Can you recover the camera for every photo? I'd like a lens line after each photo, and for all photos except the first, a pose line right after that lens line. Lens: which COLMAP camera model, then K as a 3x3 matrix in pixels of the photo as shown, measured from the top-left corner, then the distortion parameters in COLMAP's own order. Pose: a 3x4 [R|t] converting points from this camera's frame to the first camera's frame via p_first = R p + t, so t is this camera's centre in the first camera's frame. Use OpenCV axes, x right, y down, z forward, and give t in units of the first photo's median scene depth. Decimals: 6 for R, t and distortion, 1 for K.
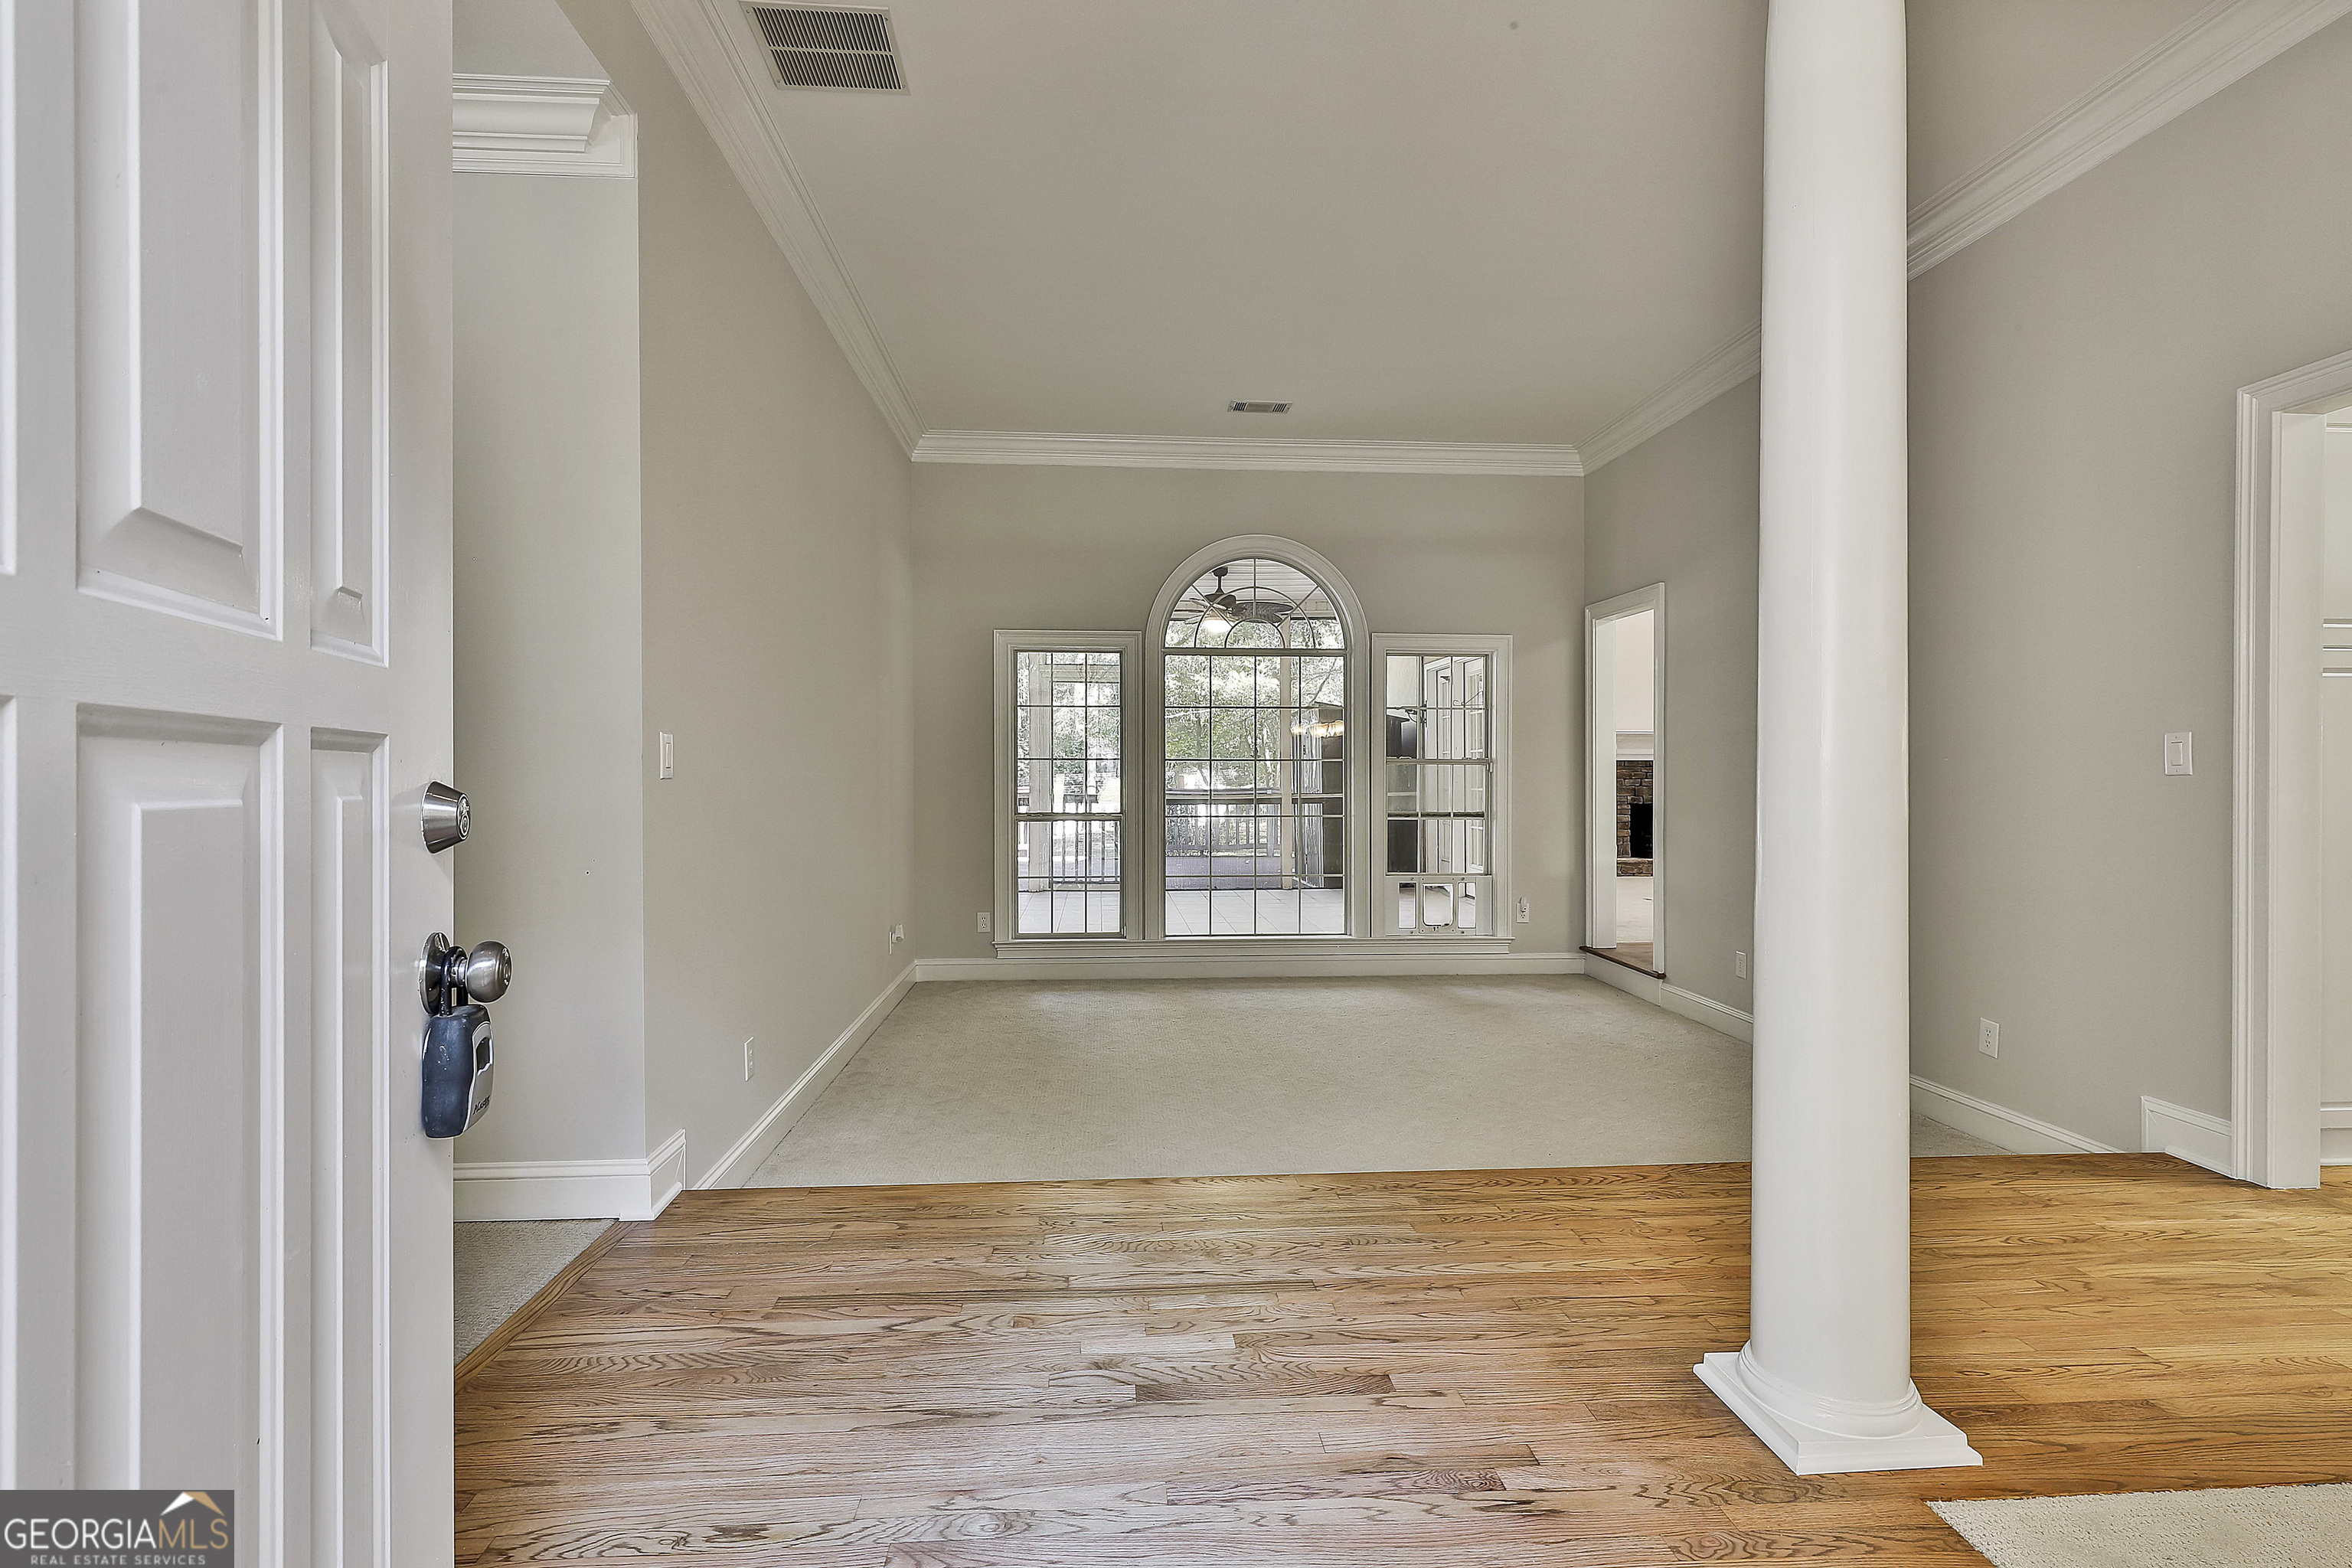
lens RADIAL K [[1141.8, 0, 1179.5], [0, 1141.8, 761.4], [0, 0, 1]] dist [-0.002597, 0.000634]
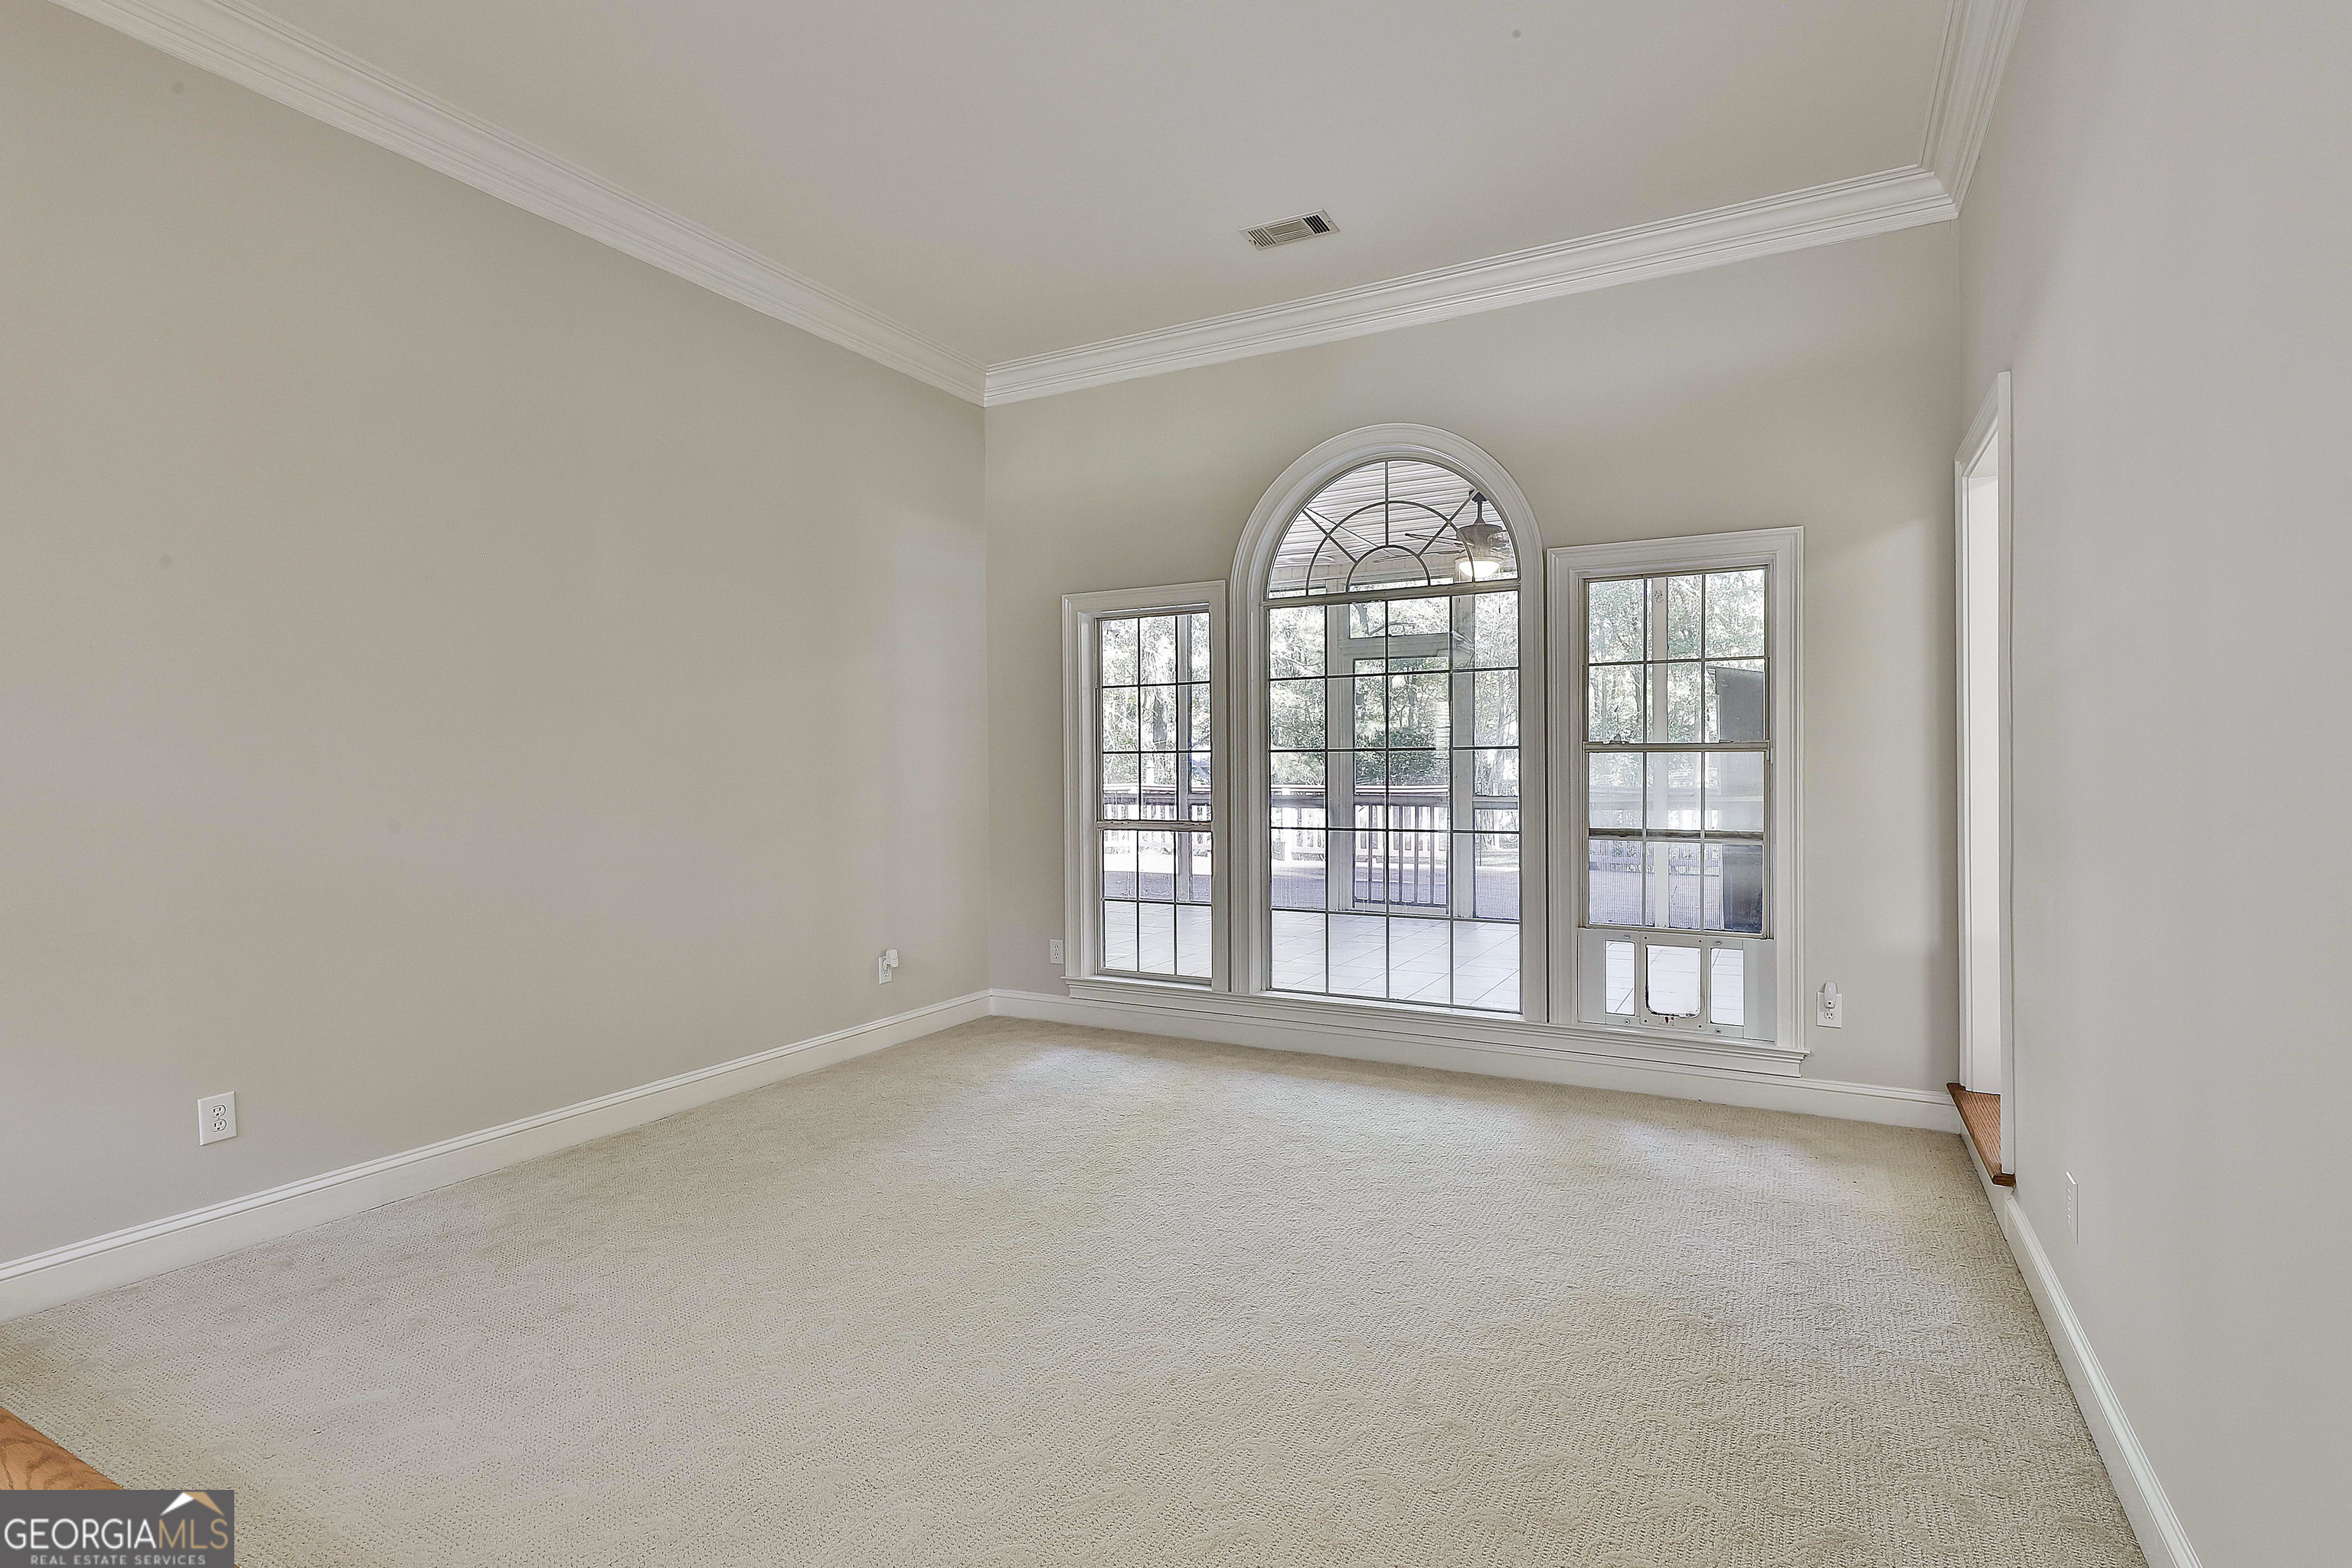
lens RADIAL K [[1141.8, 0, 1179.5], [0, 1141.8, 761.4], [0, 0, 1]] dist [-0.002597, 0.000634]
pose [[0.838424, -0.008585, -0.544951, 0.344834], [0.012098, 0.999923, 0.002861, 0.002601], [0.544884, -0.008992, 0.838463, 0.351150]]
